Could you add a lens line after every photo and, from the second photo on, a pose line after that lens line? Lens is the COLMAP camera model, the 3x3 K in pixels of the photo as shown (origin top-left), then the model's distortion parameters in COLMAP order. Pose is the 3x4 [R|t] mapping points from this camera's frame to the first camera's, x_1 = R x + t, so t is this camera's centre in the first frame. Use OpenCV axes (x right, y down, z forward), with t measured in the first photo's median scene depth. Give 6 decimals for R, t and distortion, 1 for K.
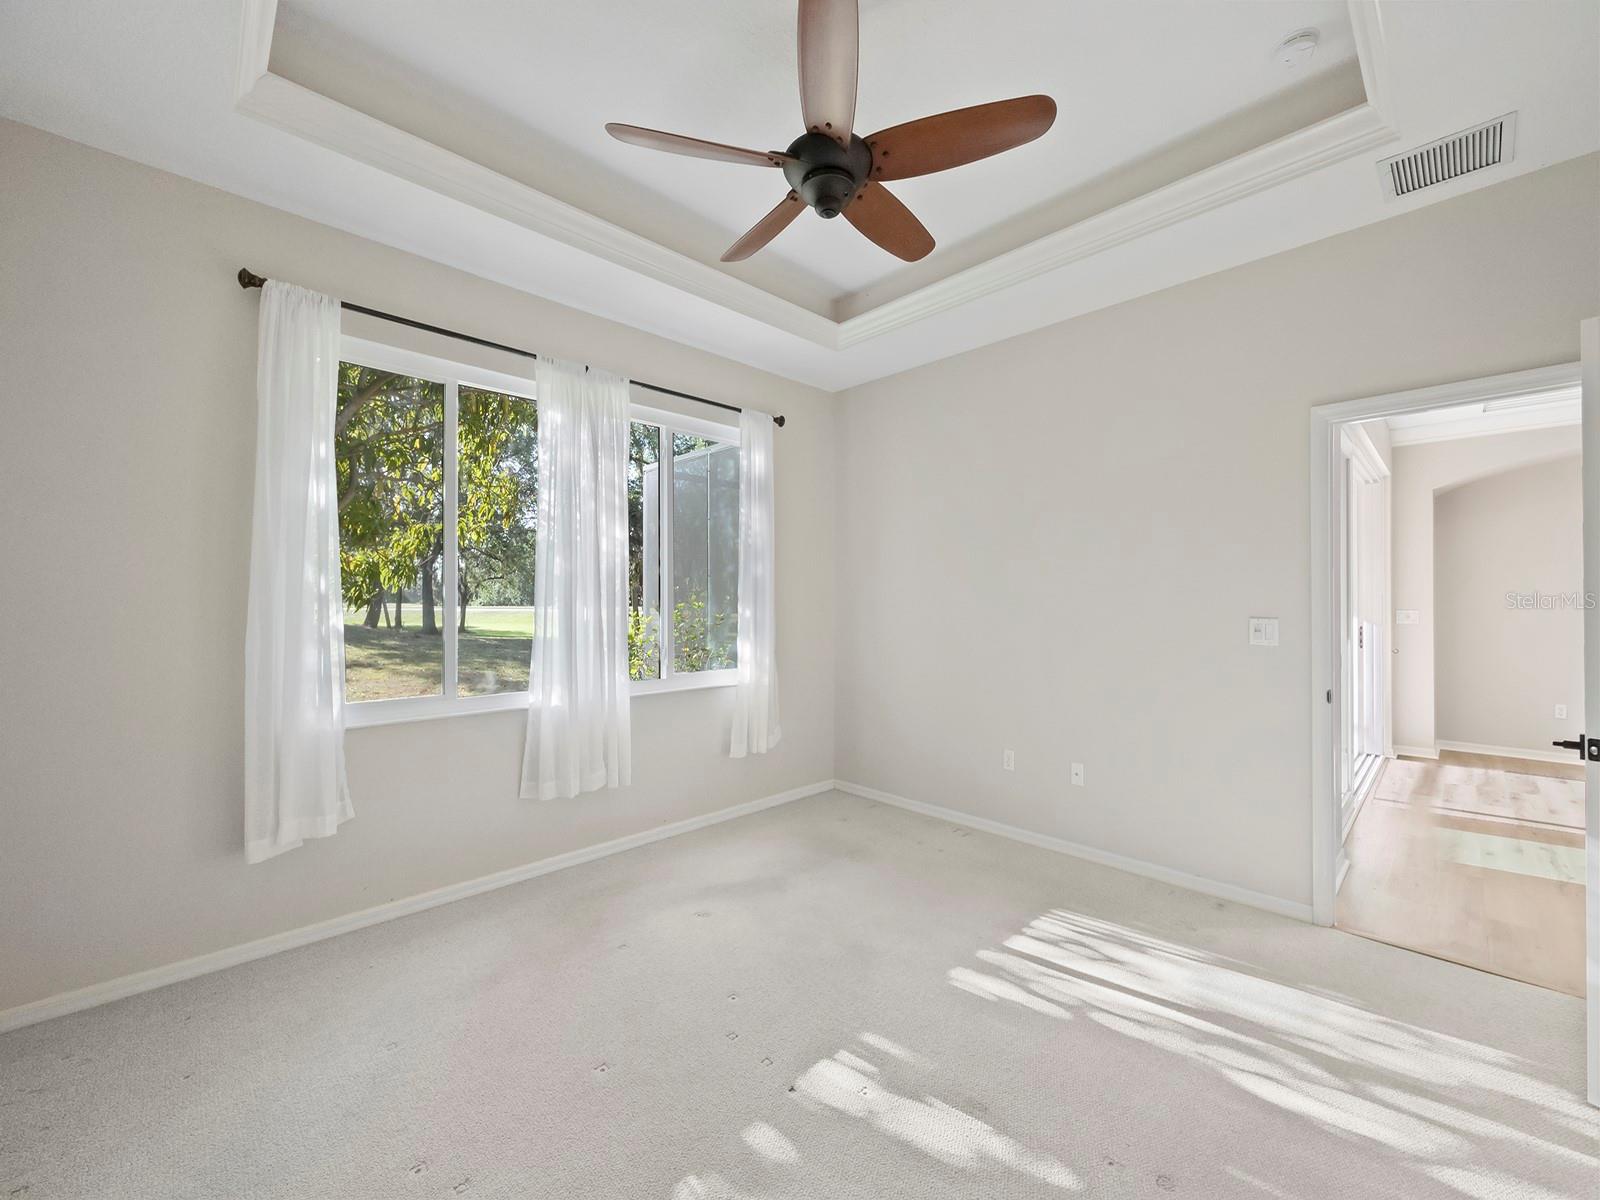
lens RADIAL K [[641.6, 0, 809.2], [0, 641.6, 604.3], [0, 0, 1]] dist [-0.001627, -0.000101]
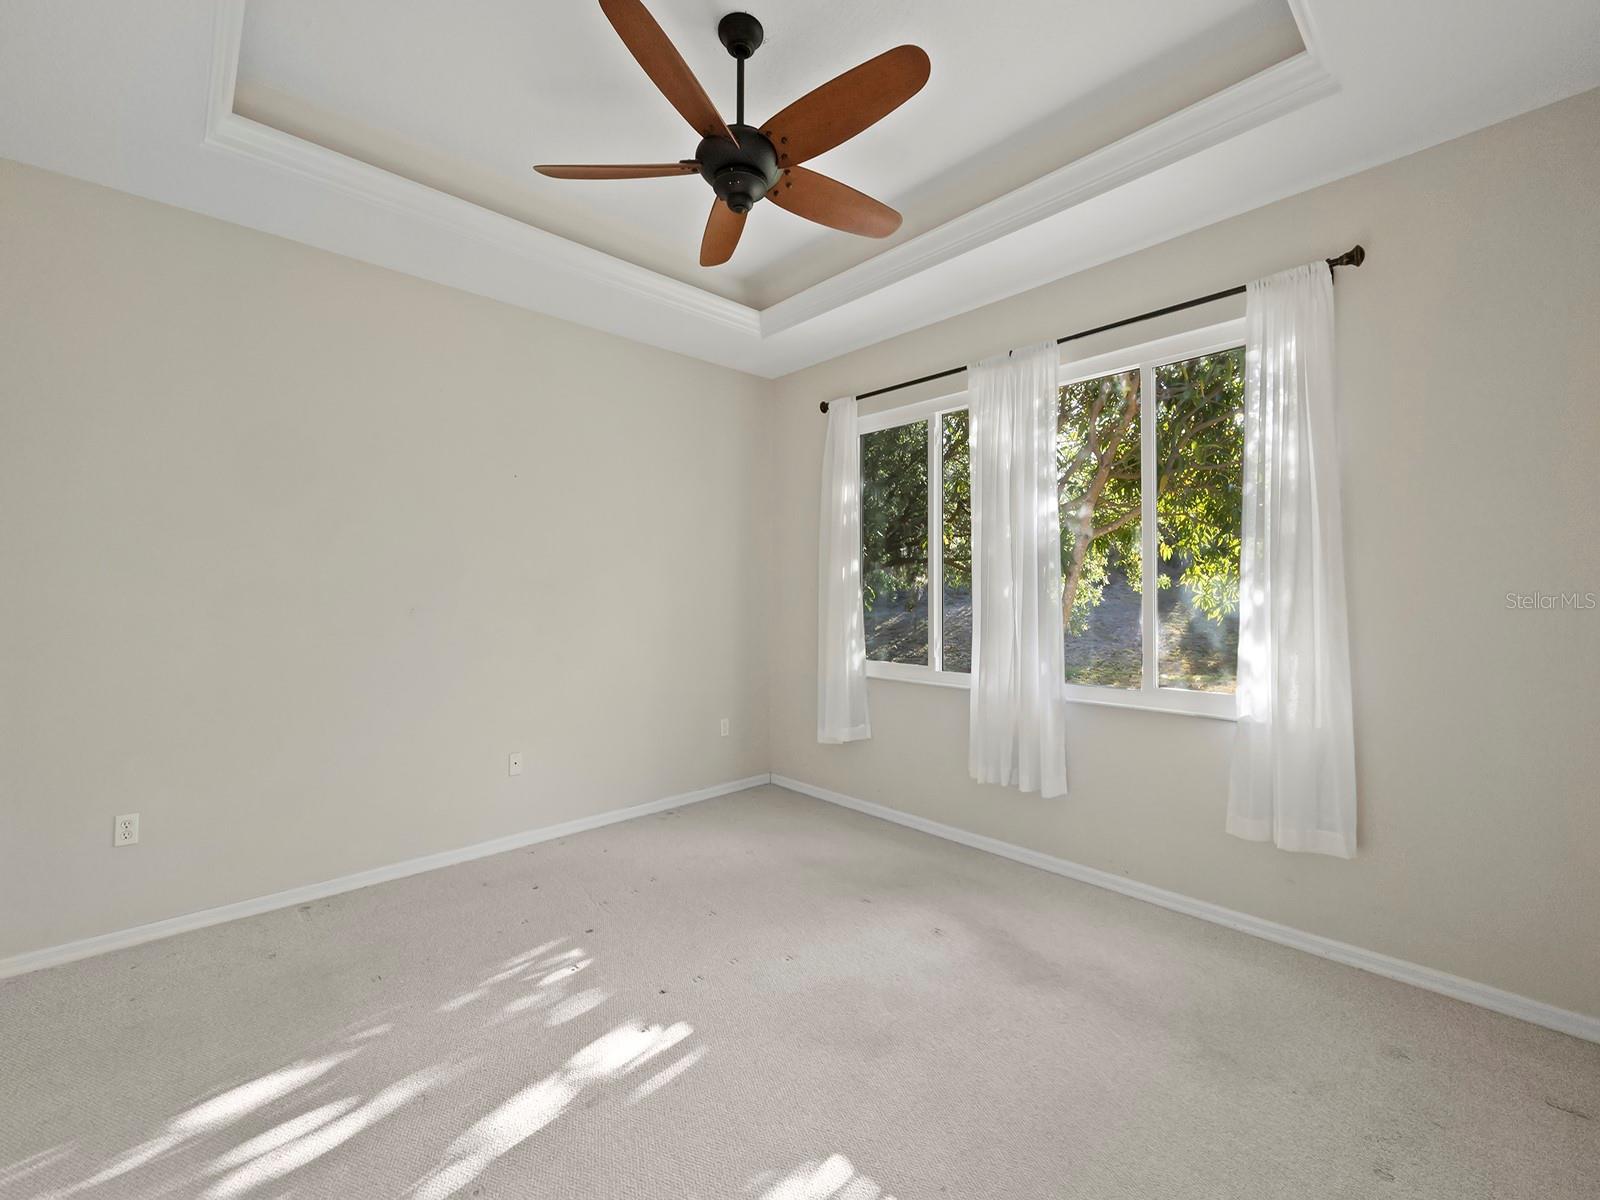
lens RADIAL K [[675.4, 0, 795.8], [0, 675.4, 580.4], [0, 0, 1]] dist [0.031863, -0.000092]
pose [[-0.012917, -0.015357, -0.999799, 0.892940], [0.001326, 0.999881, -0.015376, -0.006601], [0.999916, -0.001524, -0.012895, 0.881504]]
